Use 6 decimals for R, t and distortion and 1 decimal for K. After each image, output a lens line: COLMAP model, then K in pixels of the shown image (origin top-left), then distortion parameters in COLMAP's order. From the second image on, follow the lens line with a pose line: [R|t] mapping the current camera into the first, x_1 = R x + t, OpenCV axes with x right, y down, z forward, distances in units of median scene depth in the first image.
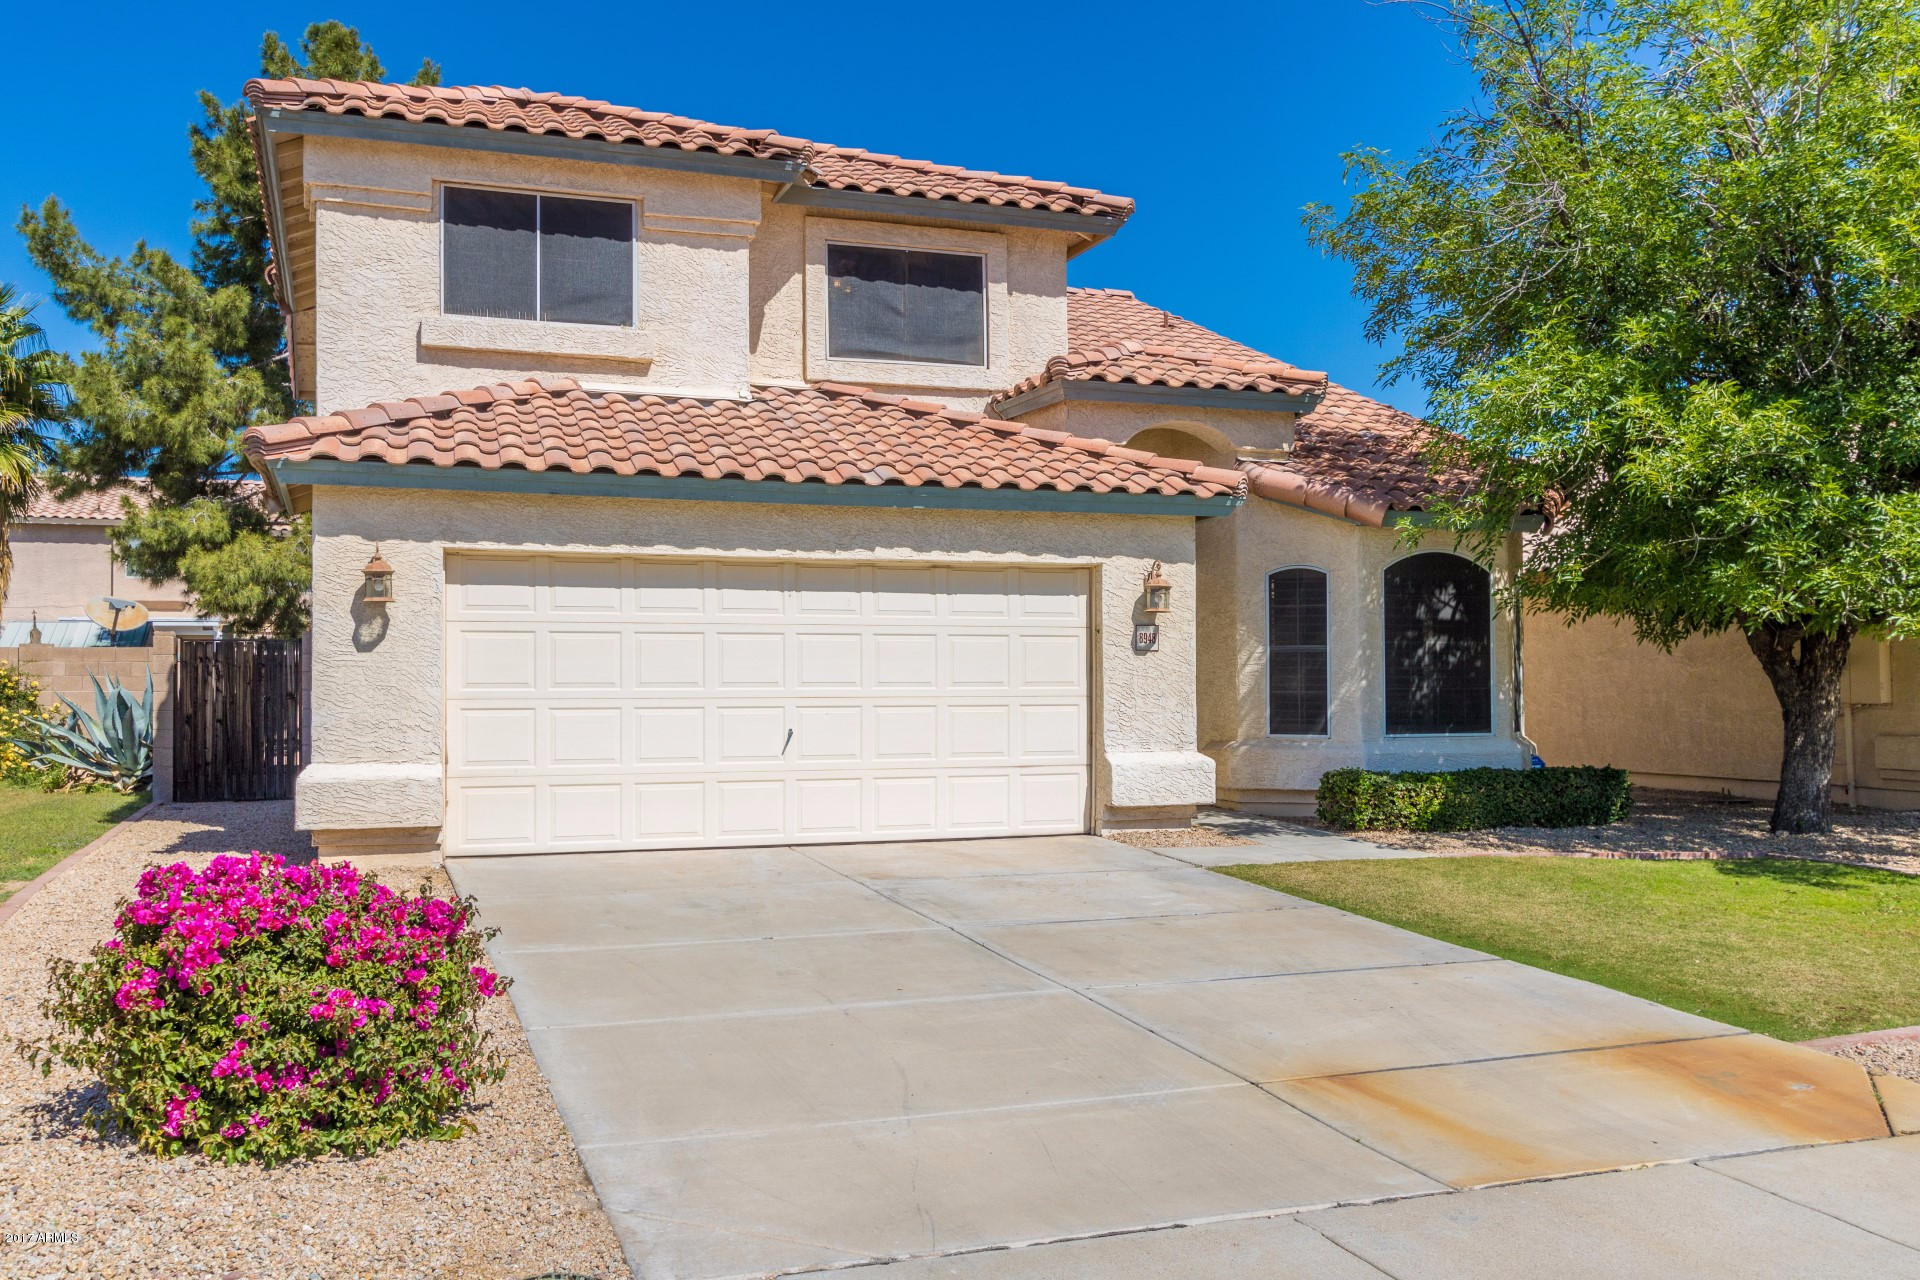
lens RADIAL K [[1678.0, 0, 956.5], [0, 1678.0, 650.8], [0, 0, 1]] dist [-0.002940, -0.003795]
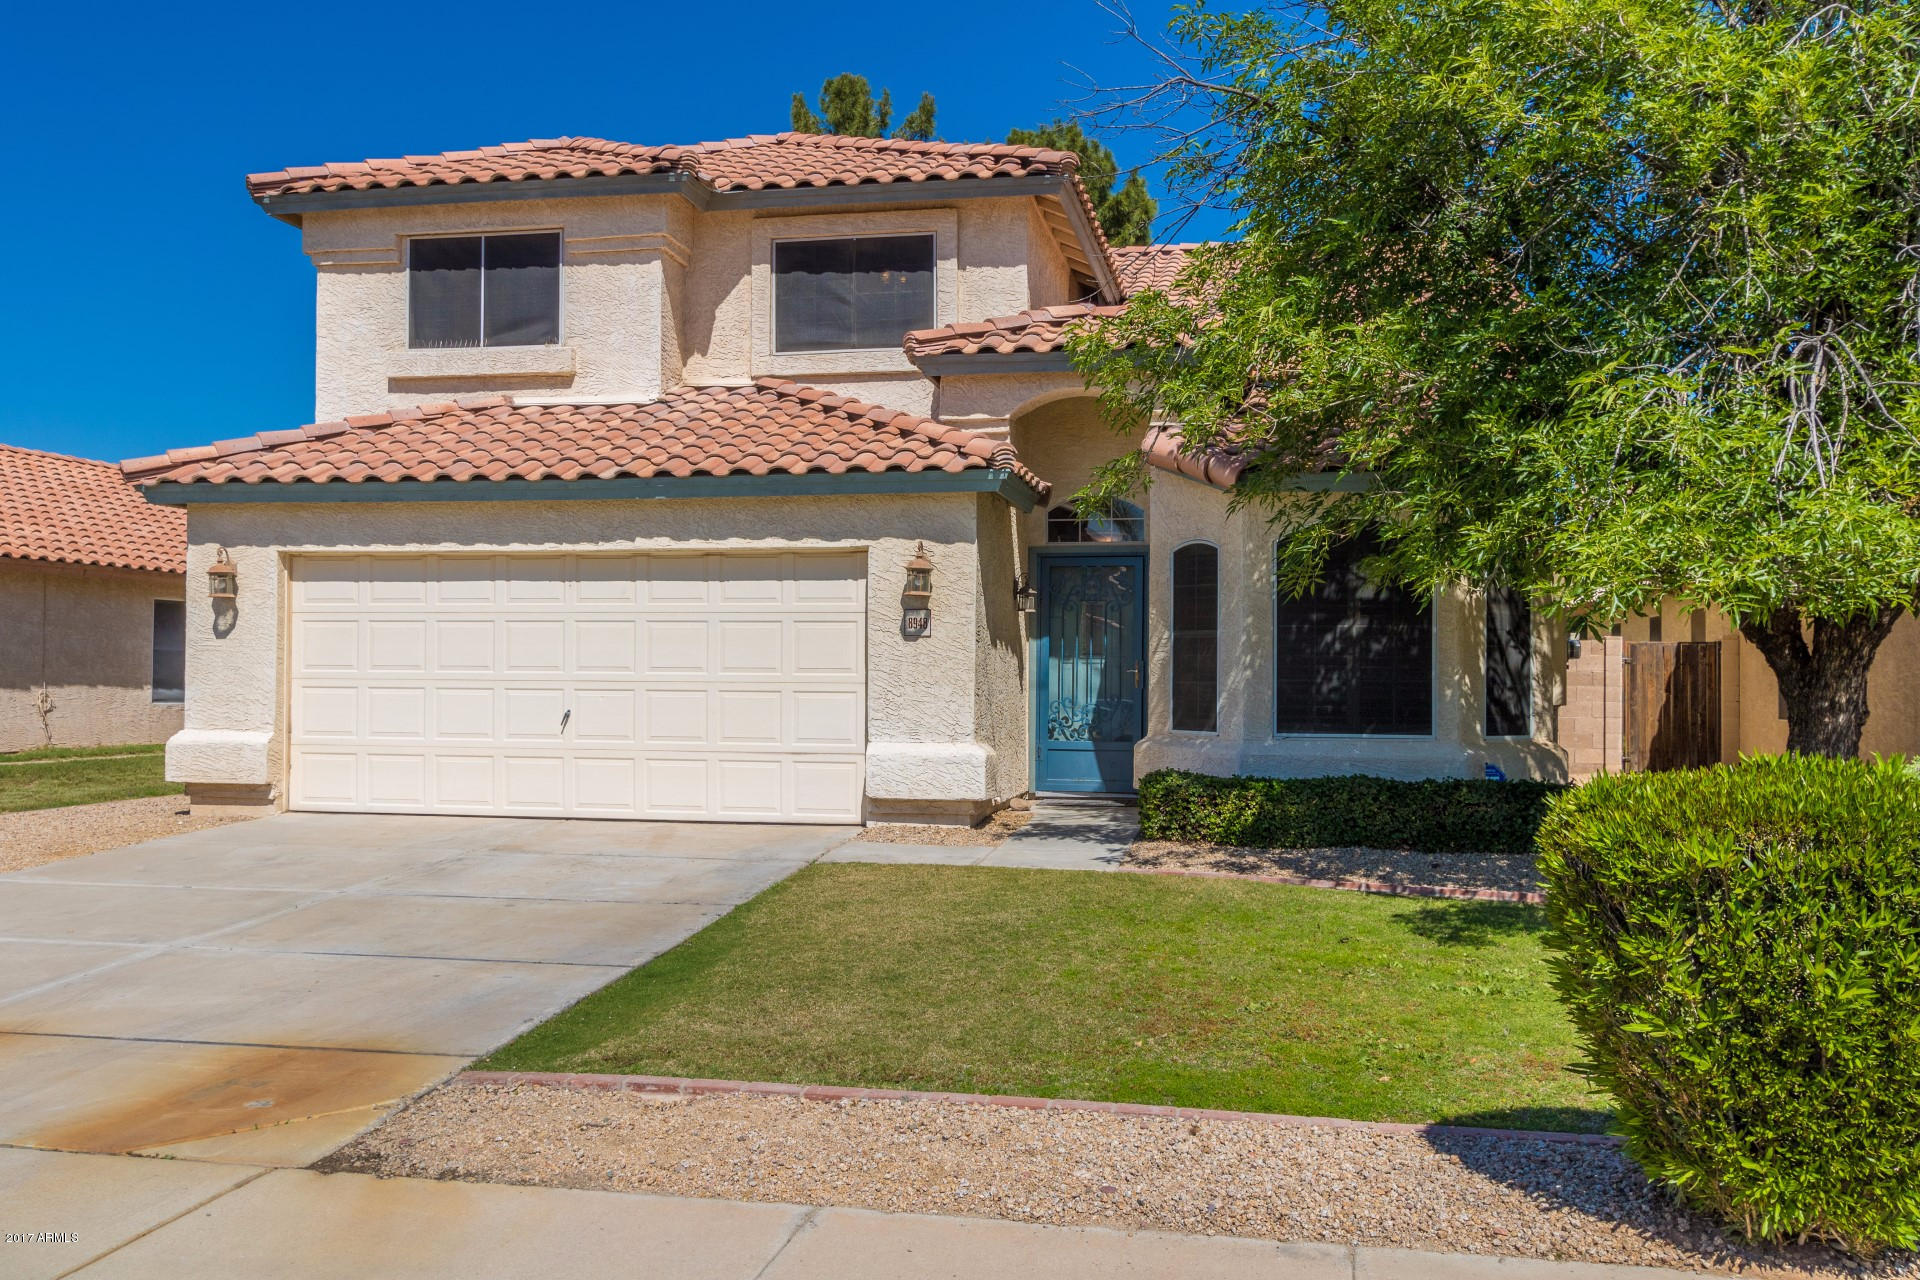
lens RADIAL K [[1678.0, 0, 956.5], [0, 1678.0, 650.8], [0, 0, 1]] dist [-0.002940, -0.003795]
pose [[0.856157, 0.001598, -0.516713, 0.602076], [0.001190, 0.999986, 0.005065, 0.003289], [0.516714, -0.004951, 0.856144, 0.190239]]
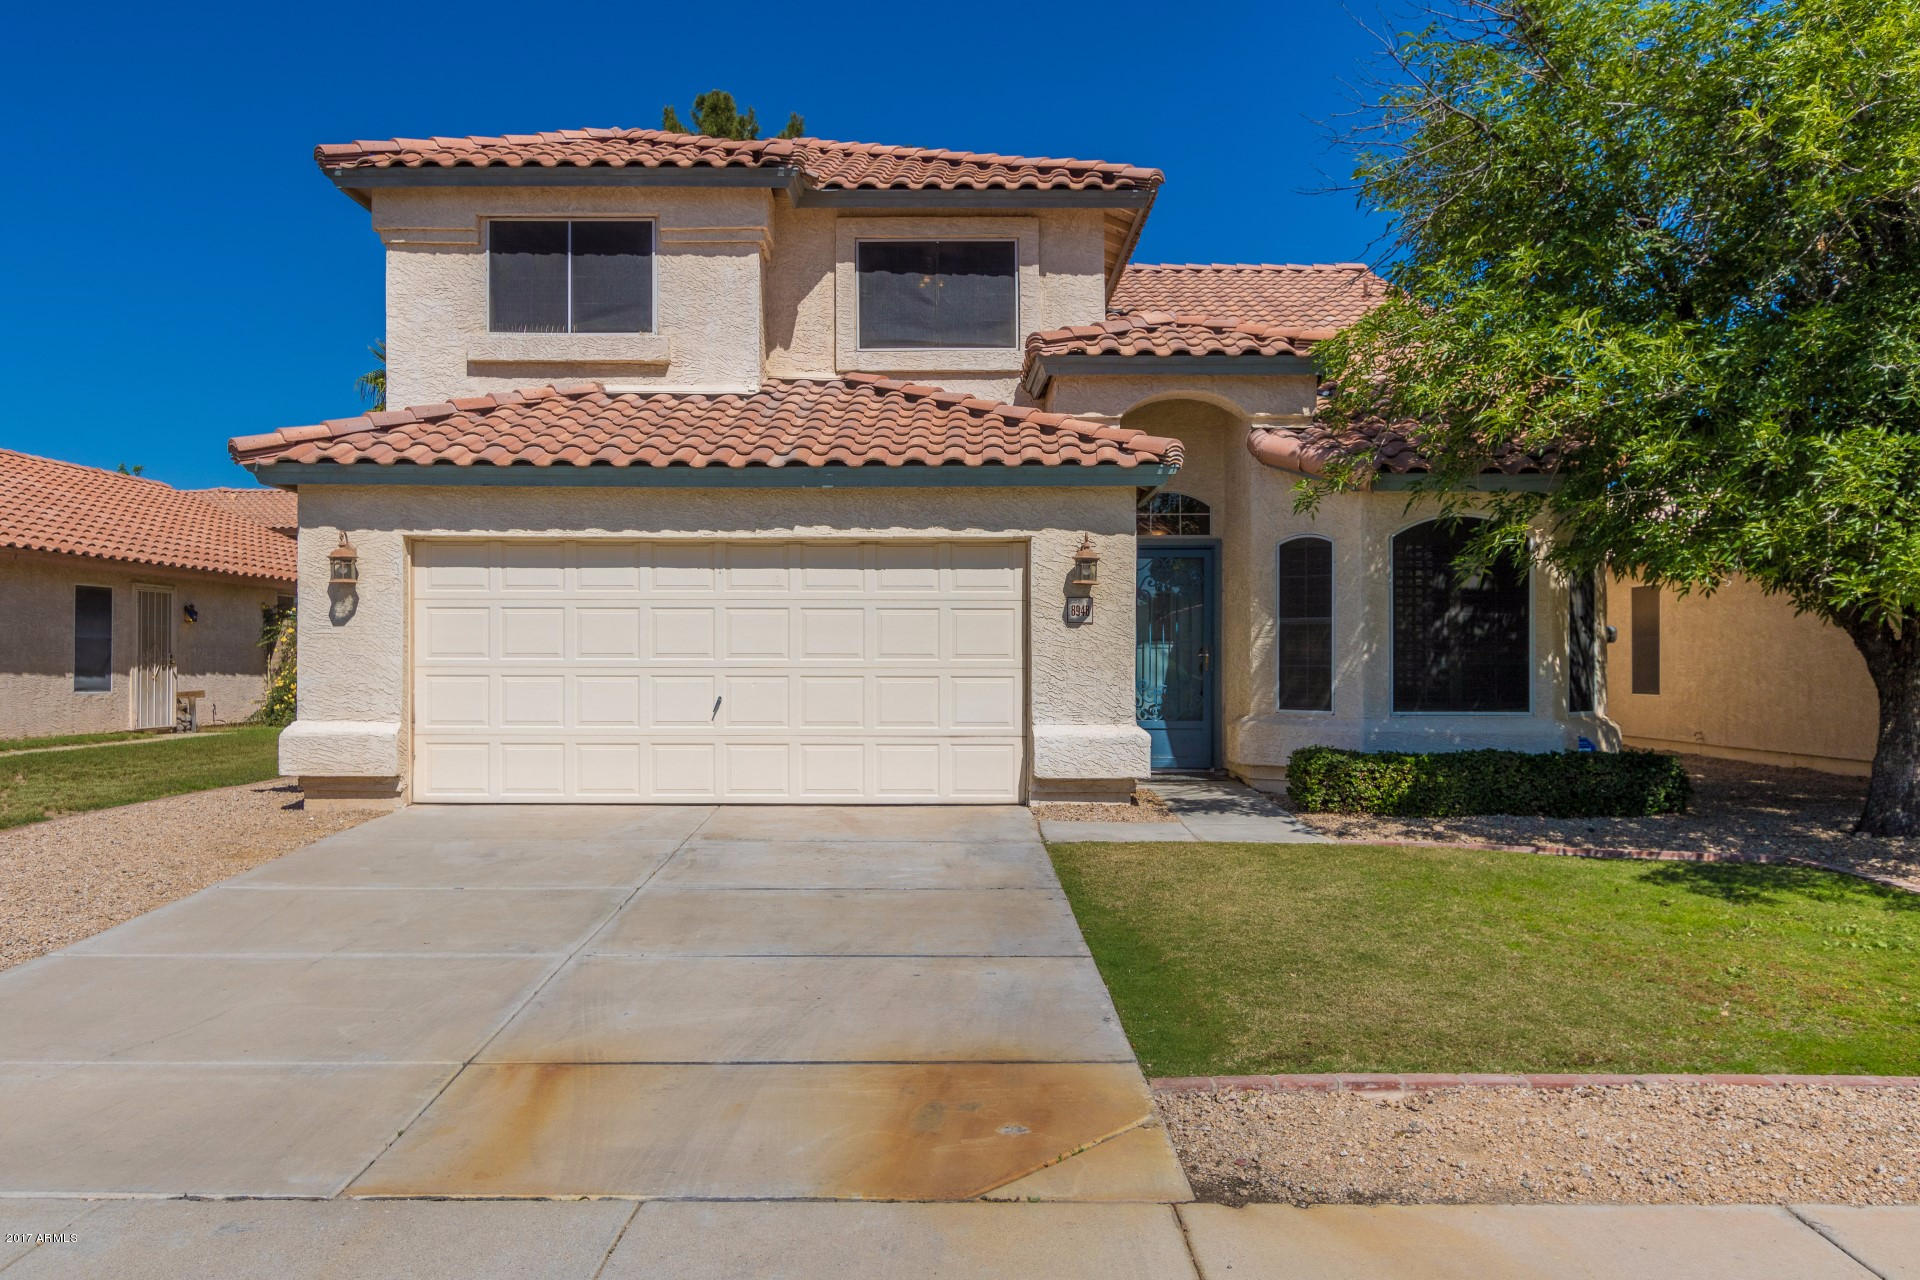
lens RADIAL K [[1514.5, 0, 957.2], [0, 1514.5, 651.7], [0, 0, 1]] dist [-0.000739, -0.000706]
pose [[0.939351, 0.003598, -0.342940, 0.341190], [0.002145, 0.999864, 0.016365, 0.001912], [0.342952, -0.016109, 0.939215, 0.125664]]
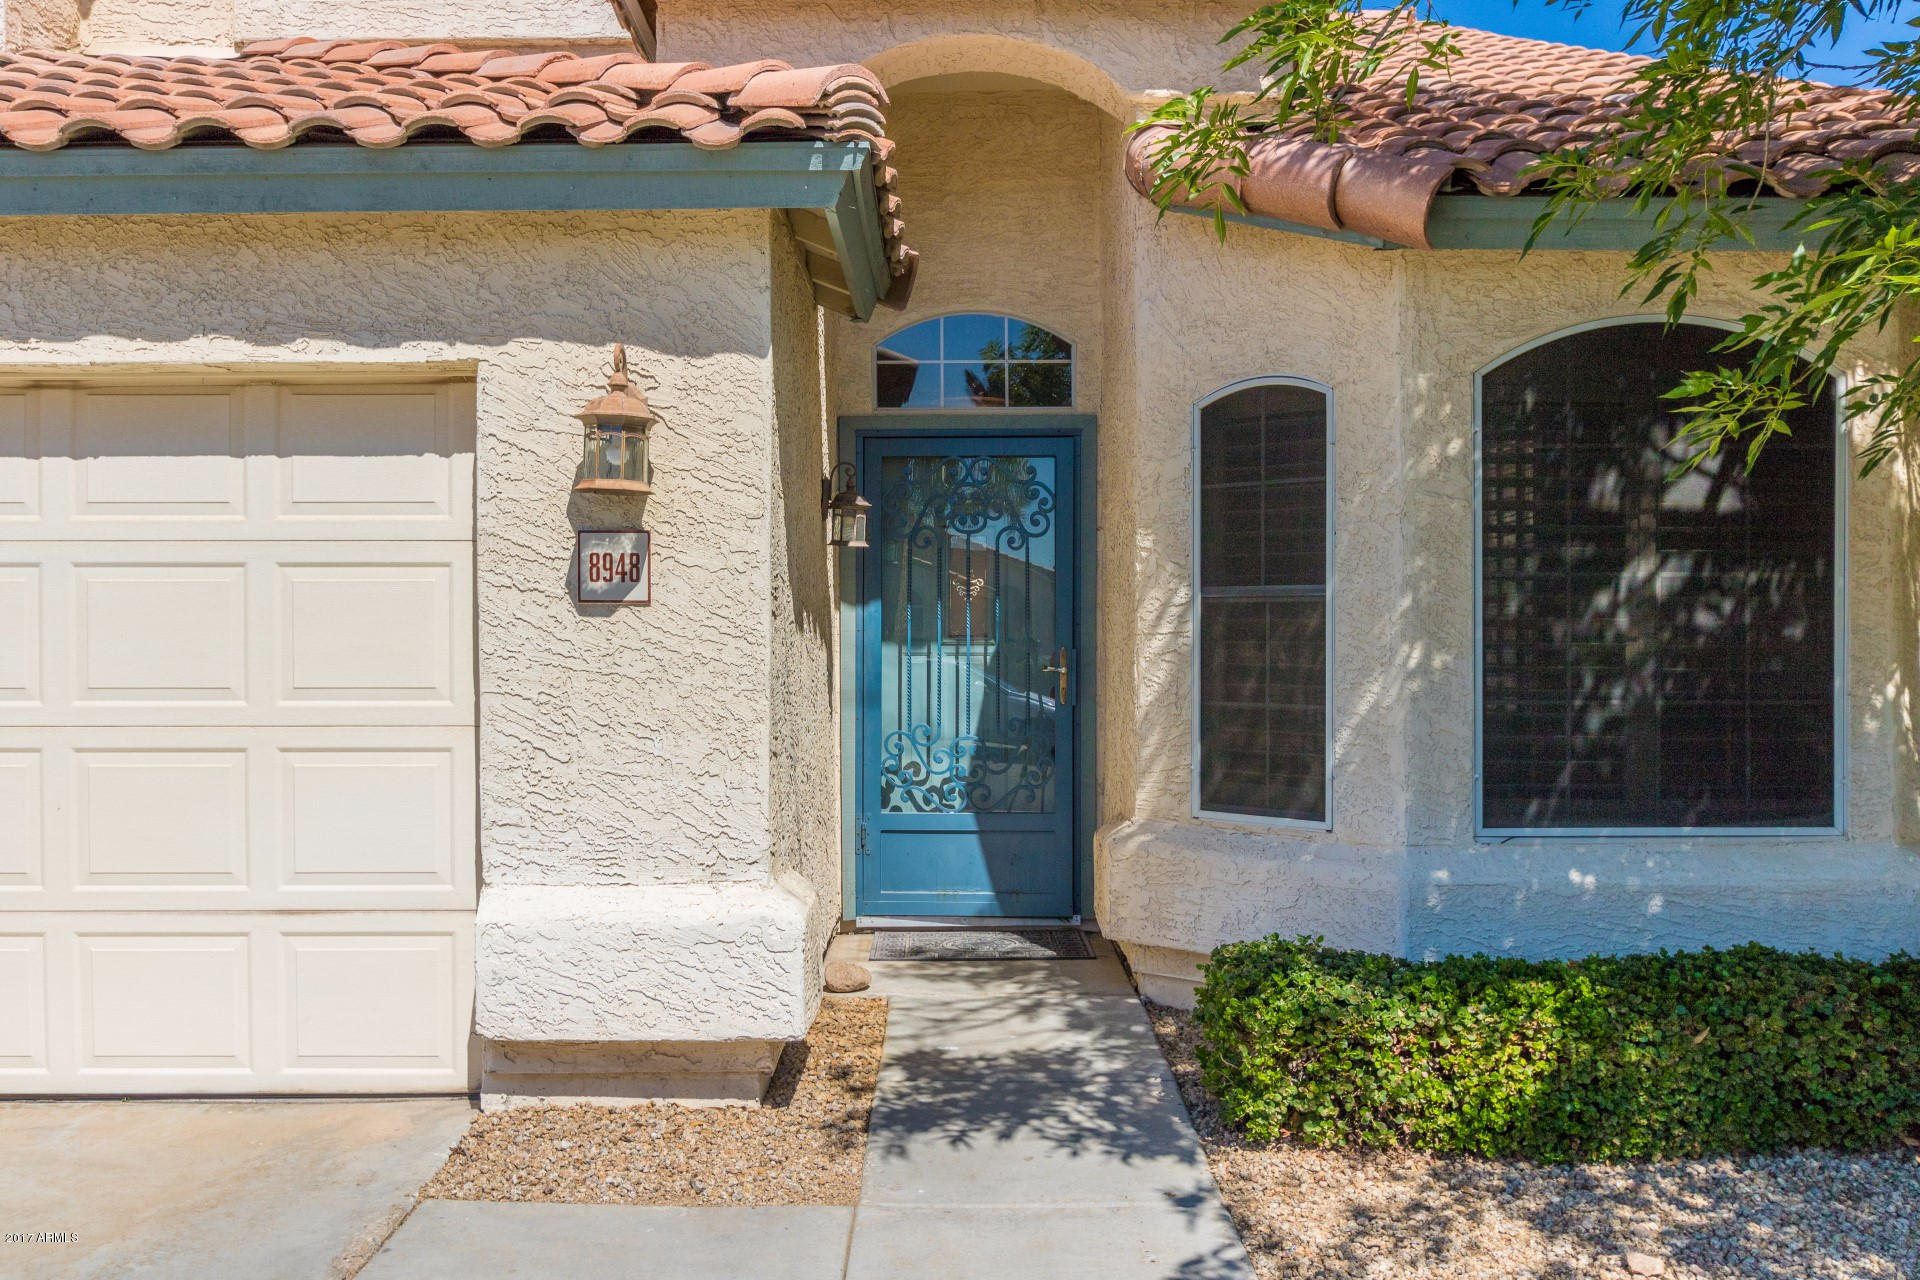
lens RADIAL K [[1678.0, 0, 956.5], [0, 1678.0, 650.8], [0, 0, 1]] dist [-0.002940, -0.003795]
pose [[0.938273, 0.004835, -0.345862, 0.294759], [0.005663, 0.999554, 0.029334, 0.000140], [0.345849, -0.029482, 0.937827, 0.665924]]
